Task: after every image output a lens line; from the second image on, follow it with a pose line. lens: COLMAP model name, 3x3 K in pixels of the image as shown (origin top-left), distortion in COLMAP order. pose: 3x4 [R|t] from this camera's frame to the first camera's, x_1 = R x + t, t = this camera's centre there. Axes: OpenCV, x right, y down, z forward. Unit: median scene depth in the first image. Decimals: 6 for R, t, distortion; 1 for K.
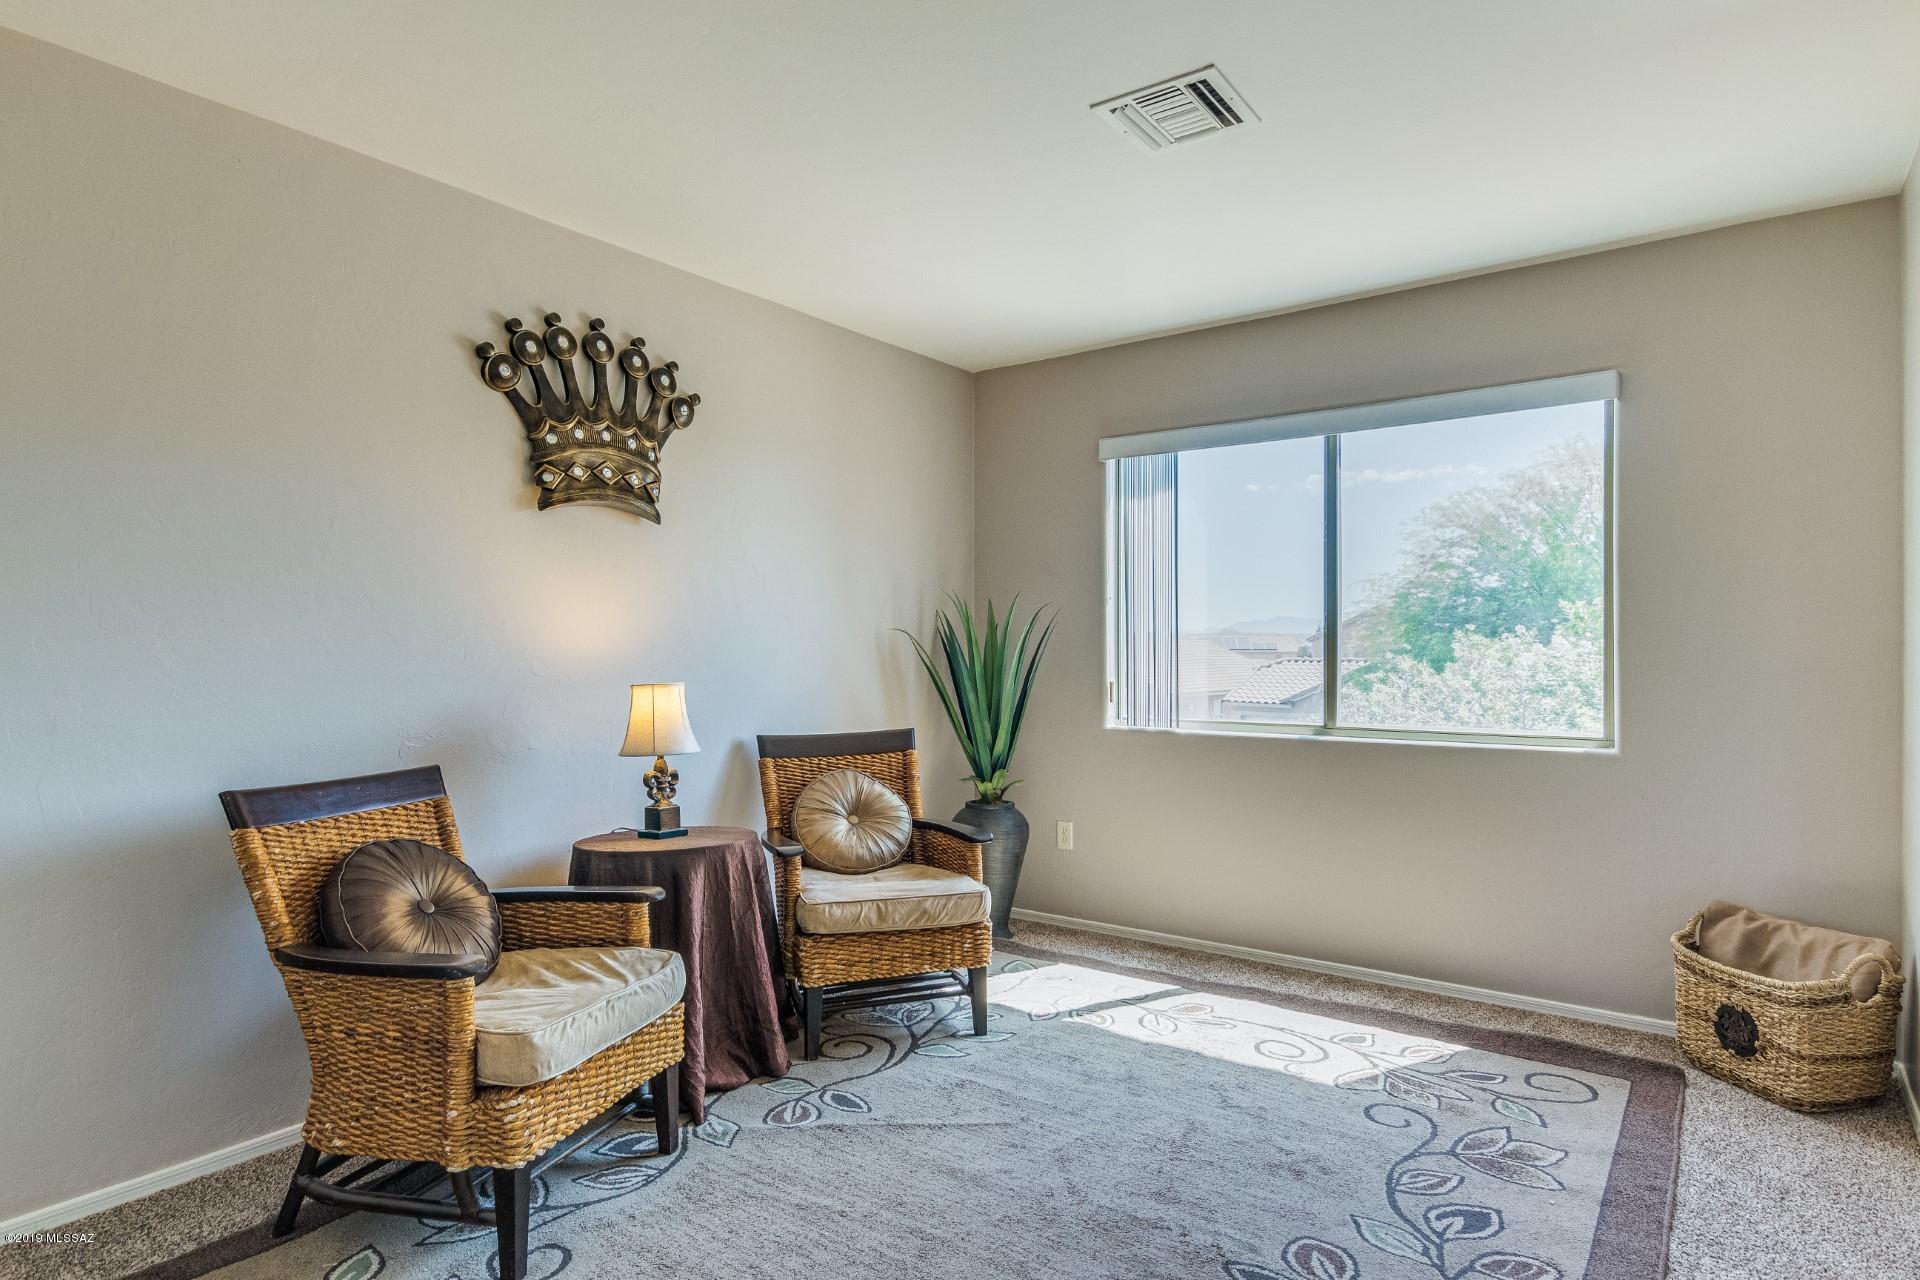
lens RADIAL K [[1052.7, 0, 960.3], [0, 1052.7, 652.2], [0, 0, 1]] dist [0.003757, -0.000348]
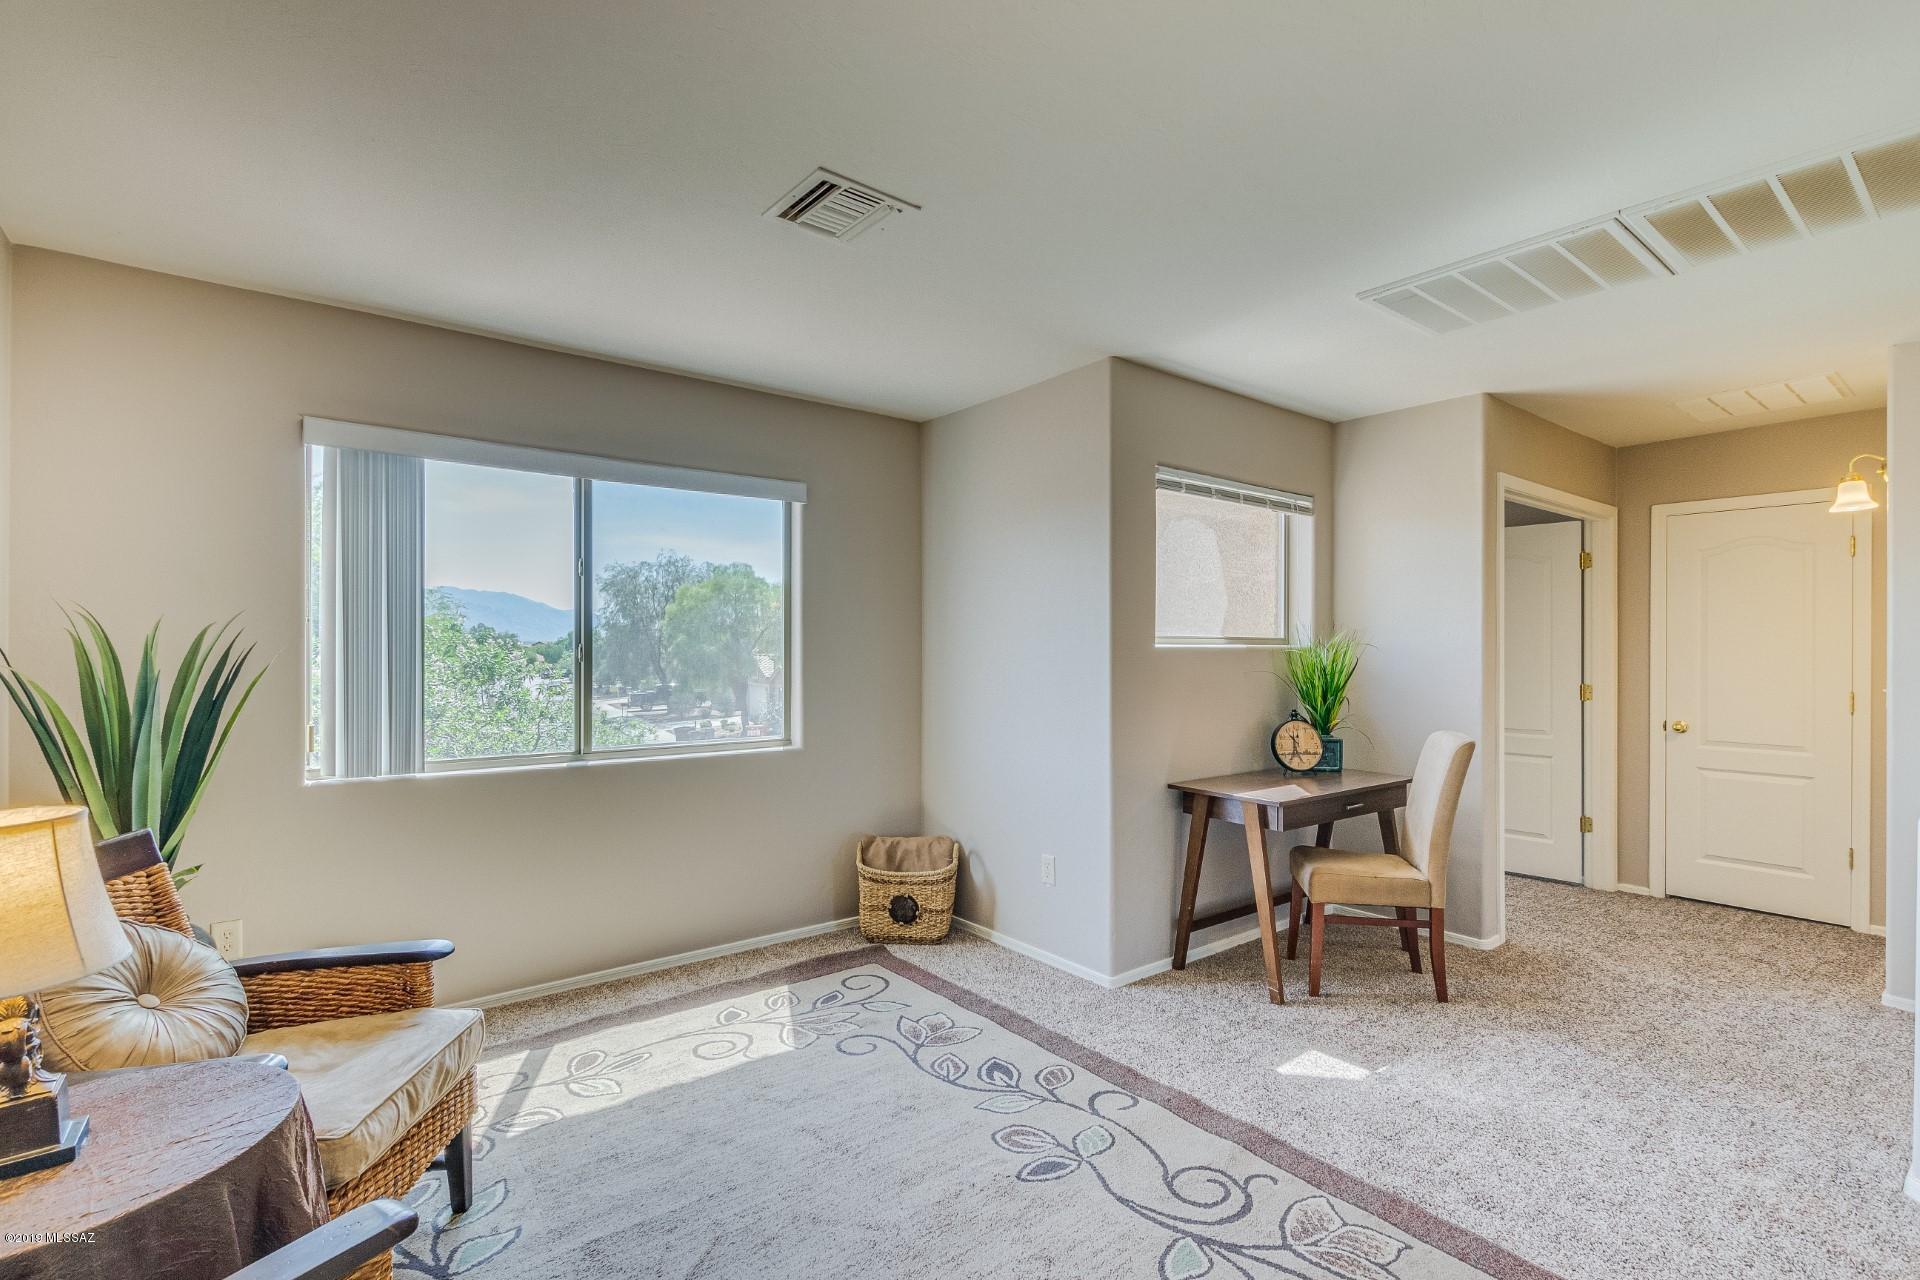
lens RADIAL K [[901.3, 0, 917.3], [0, 901.3, 650.6], [0, 0, 1]] dist [0.004580, -0.005867]
pose [[0.266416, -0.000087, 0.963858, -0.540667], [-0.000867, 1.000000, 0.000329, -0.039994], [-0.963858, -0.000923, 0.266416, 0.533872]]
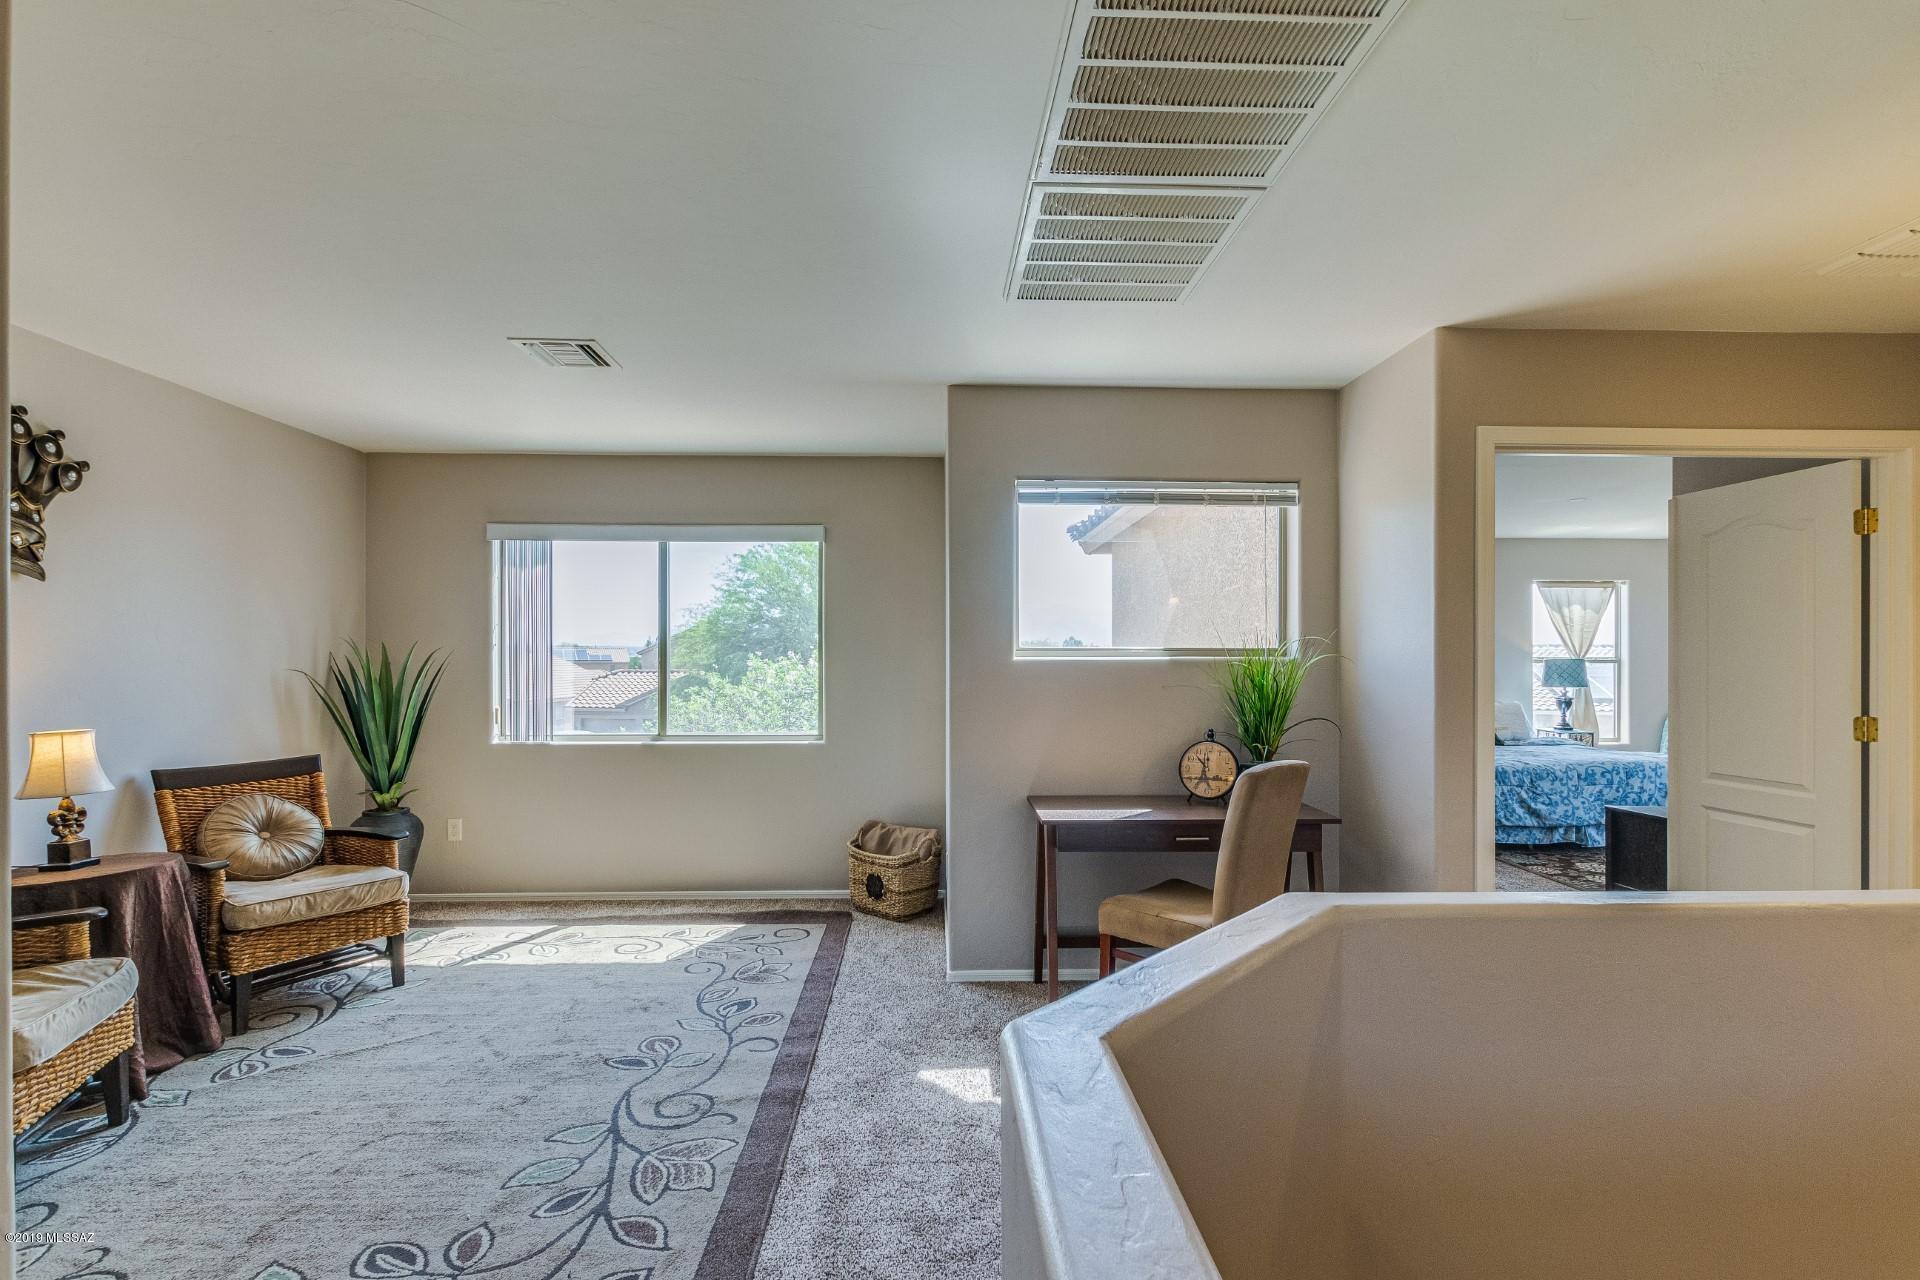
lens RADIAL K [[885.2, 0, 955.5], [0, 885.2, 659.9], [0, 0, 1]] dist [0.002146, -0.000118]
pose [[0.787789, 0.000752, 0.615945, -0.119481], [0.000048, 0.999999, -0.001281, -0.043174], [-0.615946, 0.001039, 0.787788, -0.309942]]
